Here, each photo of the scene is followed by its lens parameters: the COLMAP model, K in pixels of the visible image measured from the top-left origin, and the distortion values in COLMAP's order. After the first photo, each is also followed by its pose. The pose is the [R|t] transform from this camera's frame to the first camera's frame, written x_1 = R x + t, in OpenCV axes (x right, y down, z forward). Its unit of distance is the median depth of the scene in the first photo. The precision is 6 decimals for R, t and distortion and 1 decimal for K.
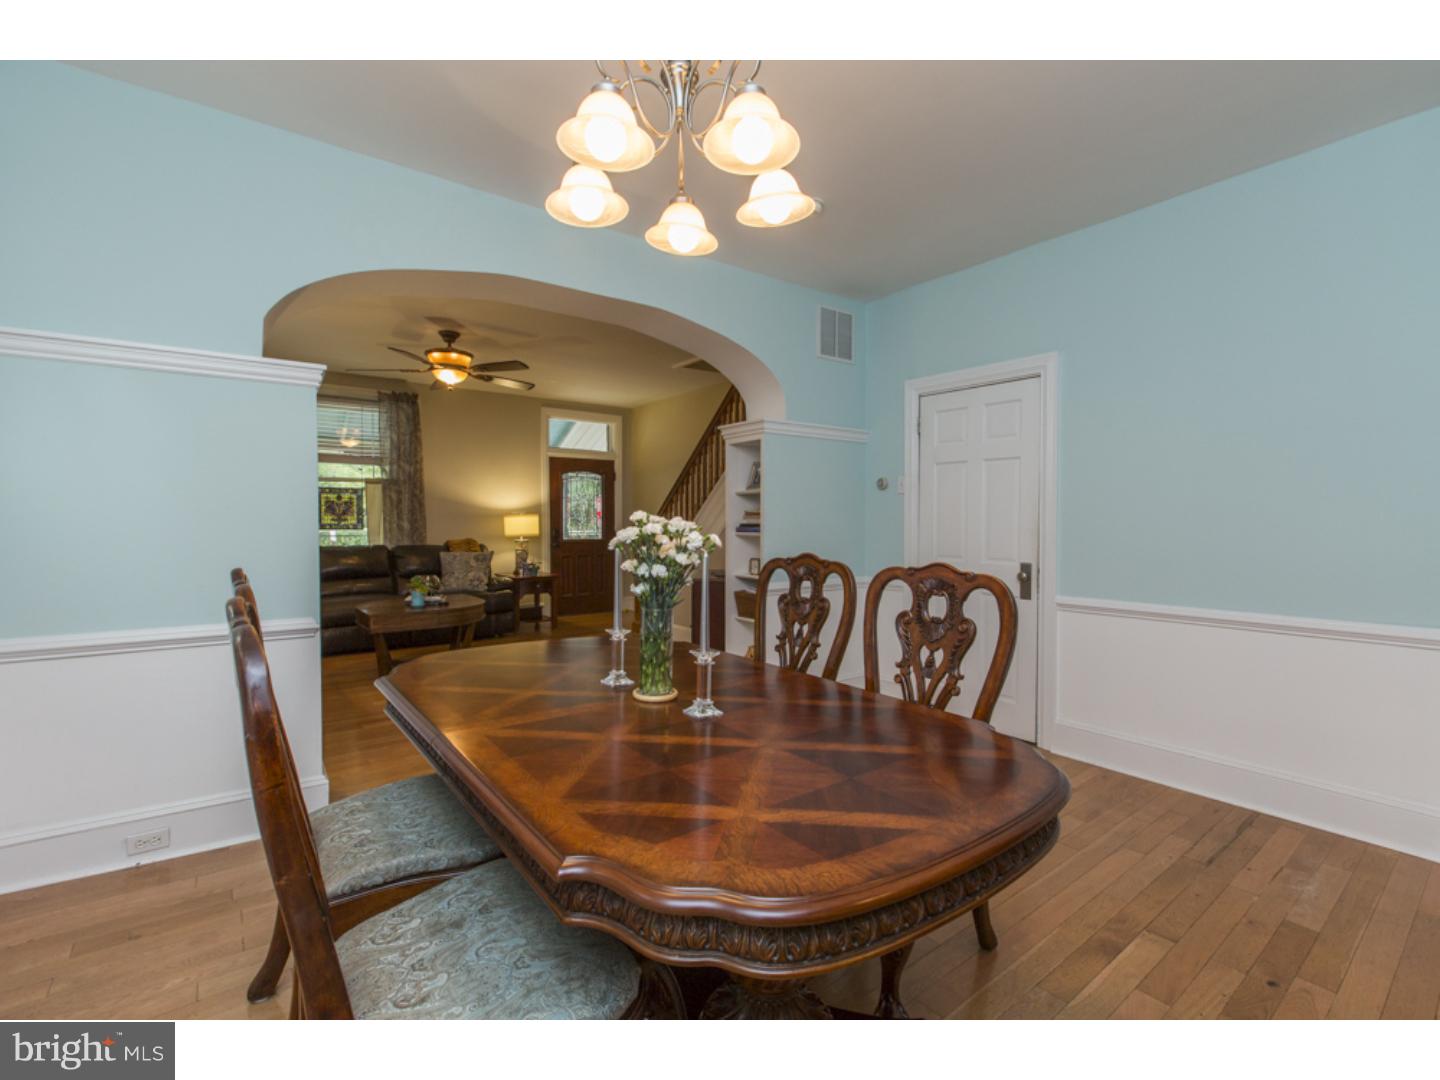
lens RADIAL K [[649.2, 0, 720.0], [0, 649.2, 540.0], [0, 0, 1]] dist [0.000187, 0.000071]
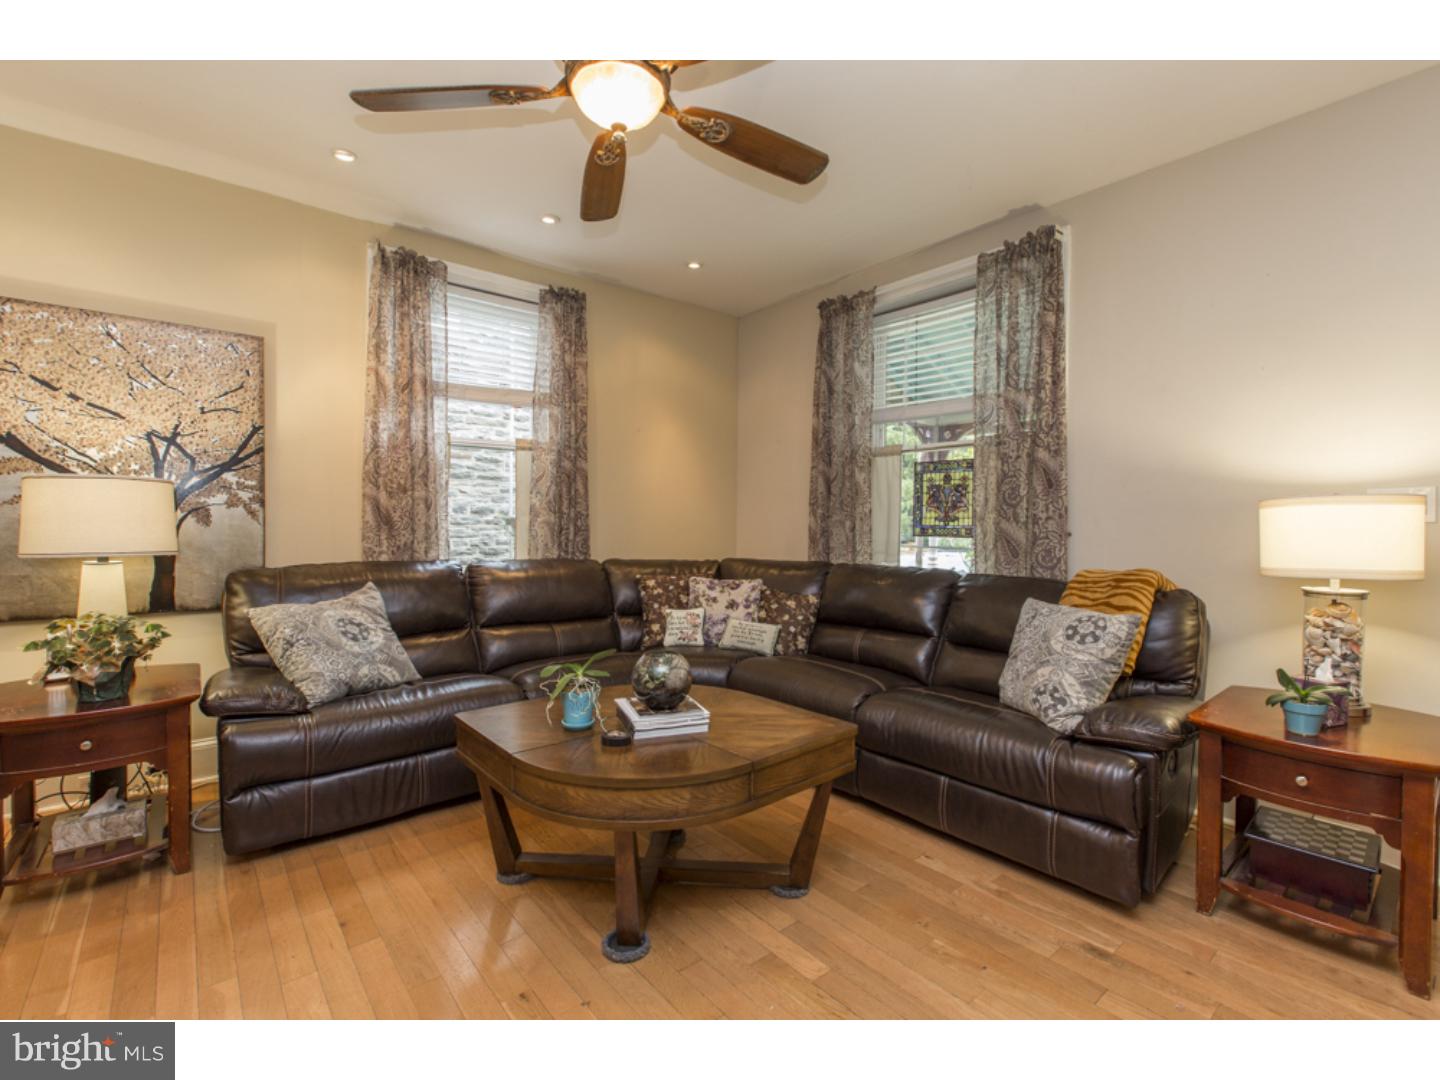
lens RADIAL K [[645.2, 0, 724.1], [0, 645.2, 544.4], [0, 0, 1]] dist [-0.000371, 0.000264]
pose [[0.039167, 0.037327, -0.998535, -0.042057], [-0.032869, 0.998809, 0.036048, -0.022524], [0.998692, 0.031409, 0.040347, 0.779435]]
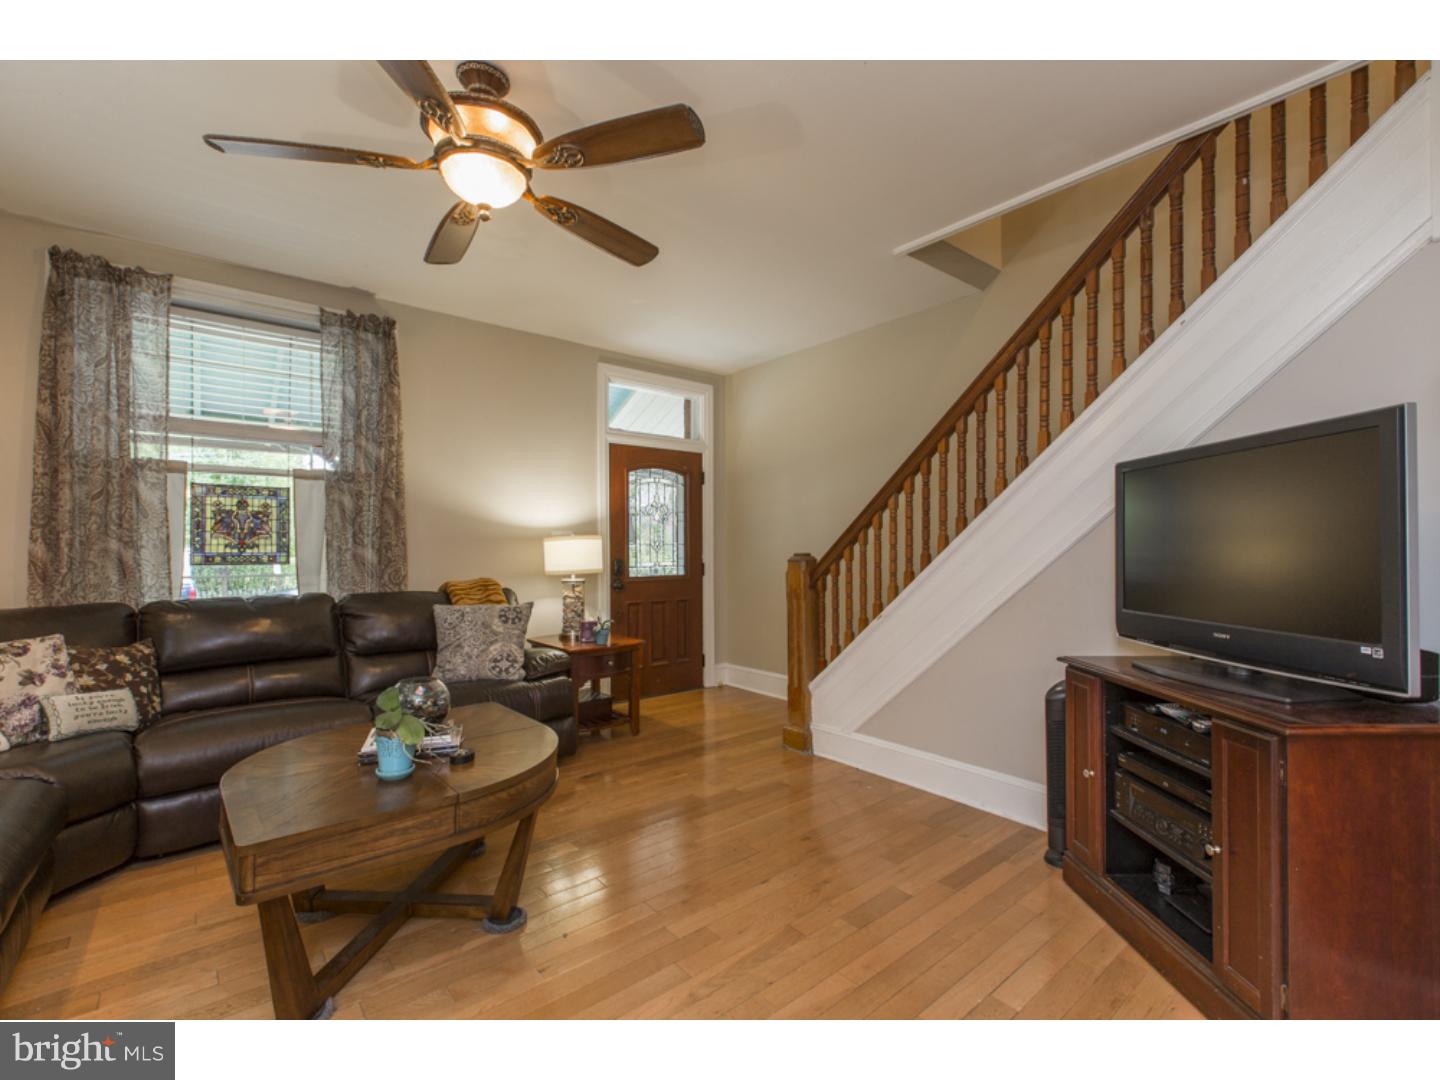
lens RADIAL K [[645.2, 0, 724.1], [0, 645.2, 544.4], [0, 0, 1]] dist [-0.000371, 0.000264]
pose [[0.999018, -0.003784, 0.044151, -0.211108], [0.005296, 0.999402, -0.034175, -0.011943], [-0.043995, 0.034375, 0.998440, 0.447675]]
